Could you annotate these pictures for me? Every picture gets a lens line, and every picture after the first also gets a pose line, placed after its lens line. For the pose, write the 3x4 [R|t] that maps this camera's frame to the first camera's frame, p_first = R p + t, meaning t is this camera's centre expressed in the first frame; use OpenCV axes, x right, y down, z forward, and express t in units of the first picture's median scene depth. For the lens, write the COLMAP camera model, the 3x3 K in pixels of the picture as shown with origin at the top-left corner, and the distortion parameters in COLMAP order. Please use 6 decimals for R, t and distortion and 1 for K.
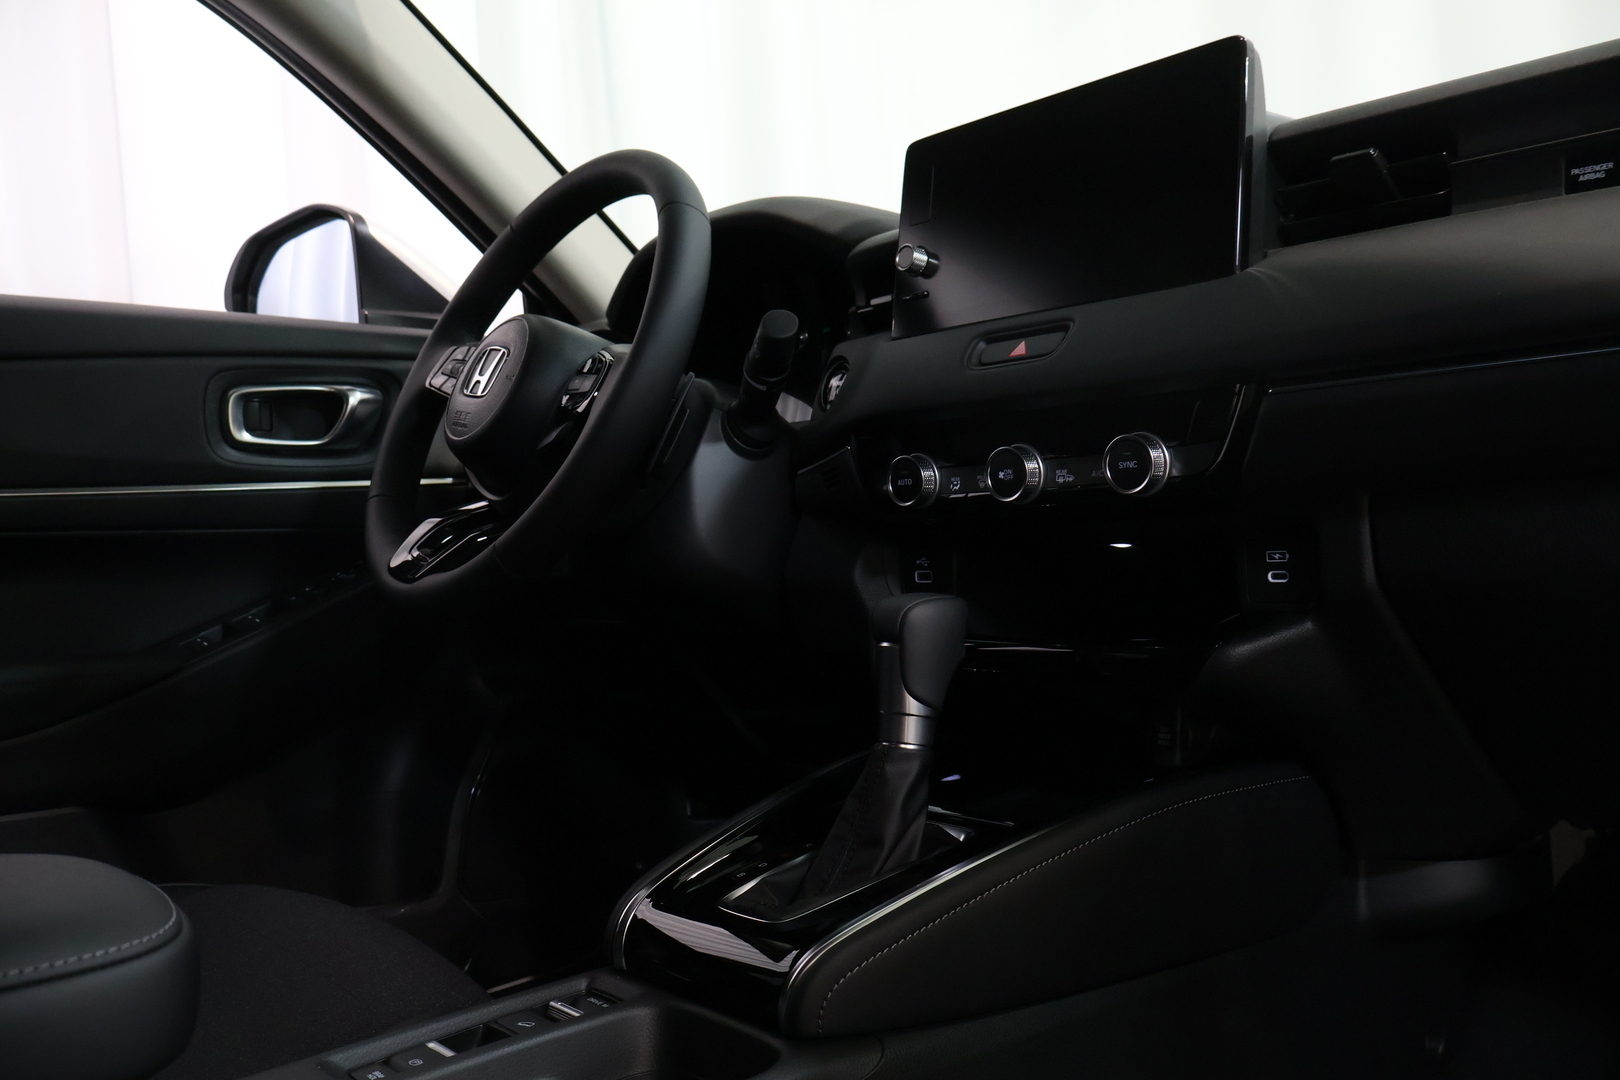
lens RADIAL K [[1365.2, 0, 809.2], [0, 1365.2, 540.4], [0, 0, 1]] dist [0.019118, 0.000199]
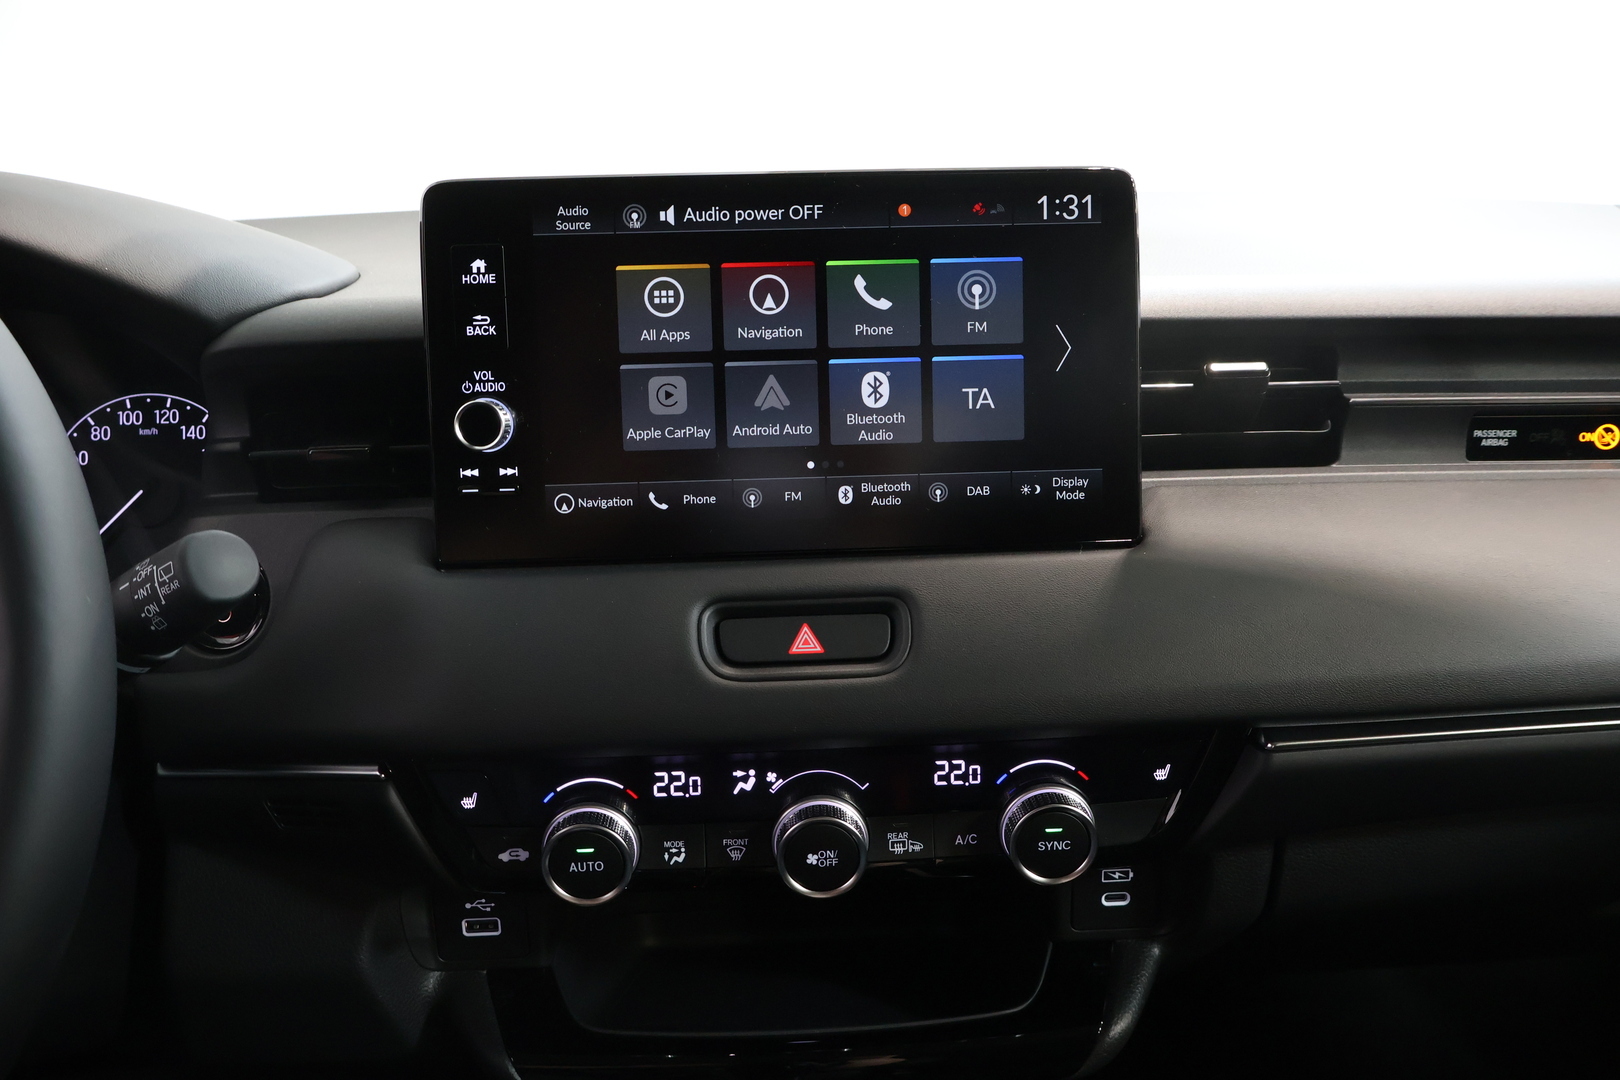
lens RADIAL K [[1365.2, 0, 813.8], [0, 1365.2, 541.8], [0, 0, 1]] dist [0.019118, 0.000199]
pose [[0.630527, -0.170292, 0.757256, -0.300733], [0.002439, 0.976065, 0.217467, -0.323180], [-0.776164, -0.135272, 0.615850, 0.652808]]
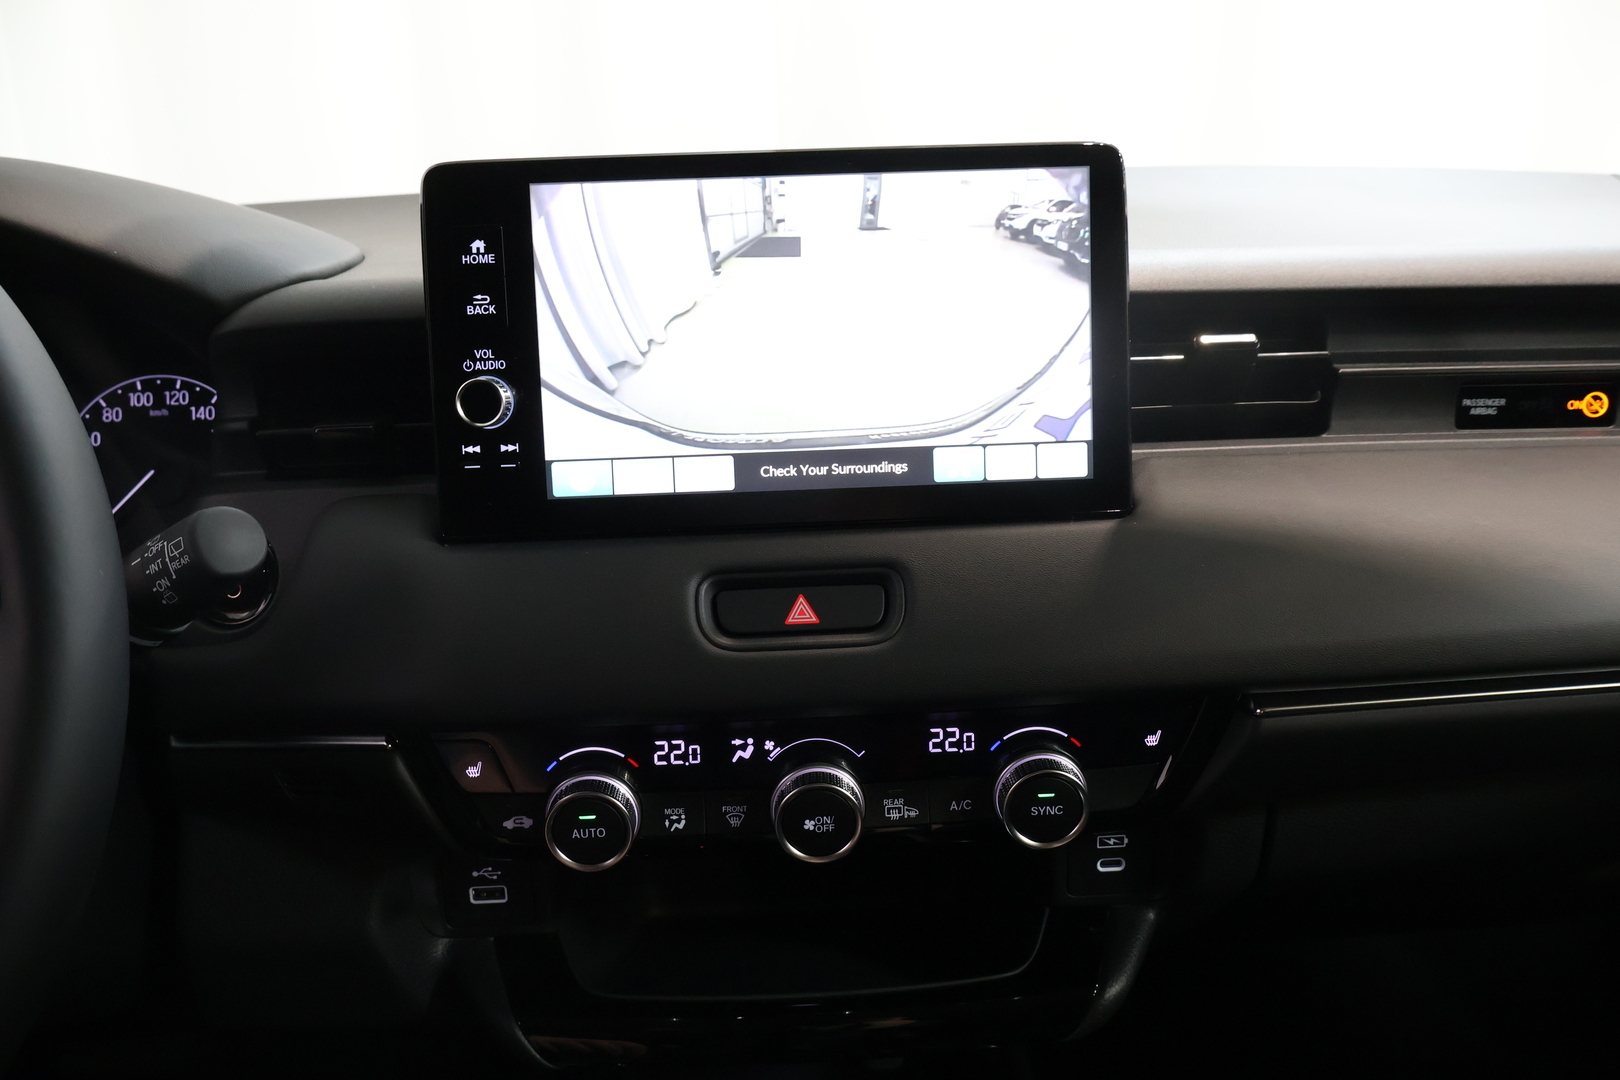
lens RADIAL K [[1365.2, 0, 808.4], [0, 1365.2, 531.9], [0, 0, 1]] dist [0.019118, 0.000199]
pose [[0.637783, -0.181284, 0.748578, -0.305707], [0.012492, 0.974213, 0.225283, -0.322695], [-0.770115, -0.134330, 0.623601, 0.639580]]
